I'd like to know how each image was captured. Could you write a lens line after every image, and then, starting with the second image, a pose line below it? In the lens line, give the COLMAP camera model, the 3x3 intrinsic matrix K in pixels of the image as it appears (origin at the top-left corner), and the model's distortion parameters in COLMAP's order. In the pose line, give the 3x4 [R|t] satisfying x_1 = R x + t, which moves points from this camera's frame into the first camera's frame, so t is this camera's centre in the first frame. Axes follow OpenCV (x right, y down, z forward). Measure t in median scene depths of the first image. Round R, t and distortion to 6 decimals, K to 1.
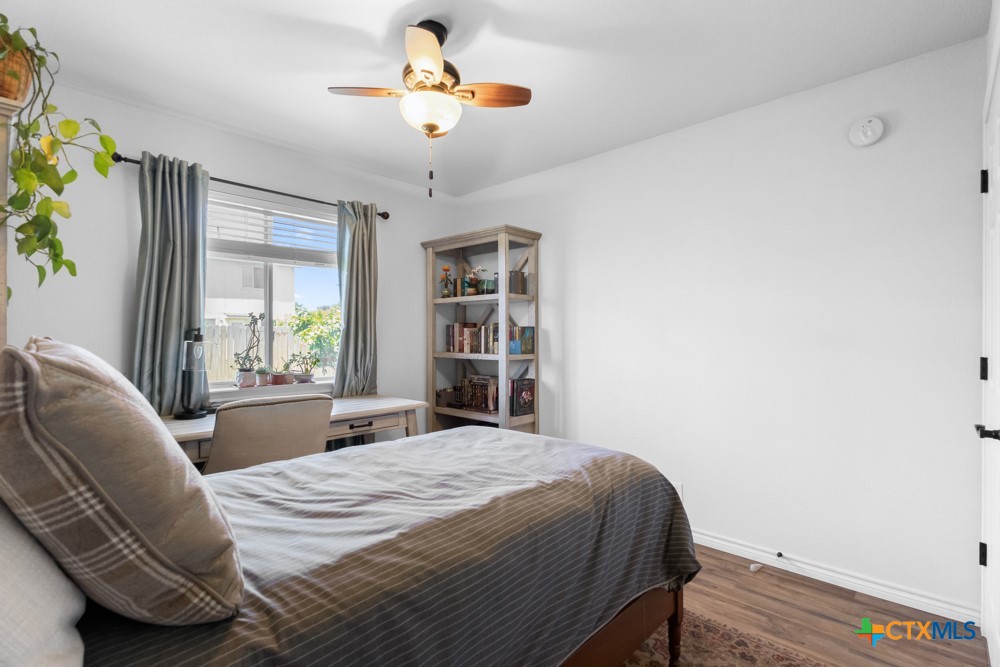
lens RADIAL K [[466.4, 0, 504.6], [0, 466.4, 335.7], [0, 0, 1]] dist [0.004804, -0.000893]
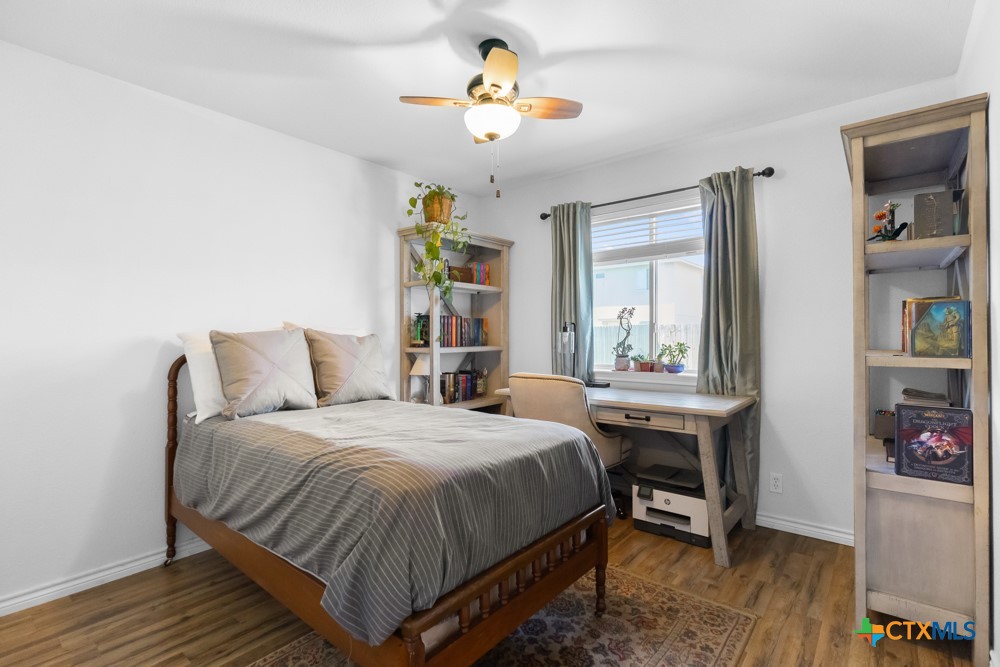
lens RADIAL K [[466.4, 0, 504.5], [0, 466.4, 331.6], [0, 0, 1]] dist [0.004804, -0.000893]
pose [[0.078720, -0.002336, -0.996894, 0.574458], [0.008522, 0.999962, -0.001670, 0.009892], [0.996860, -0.008364, 0.078737, 0.575299]]
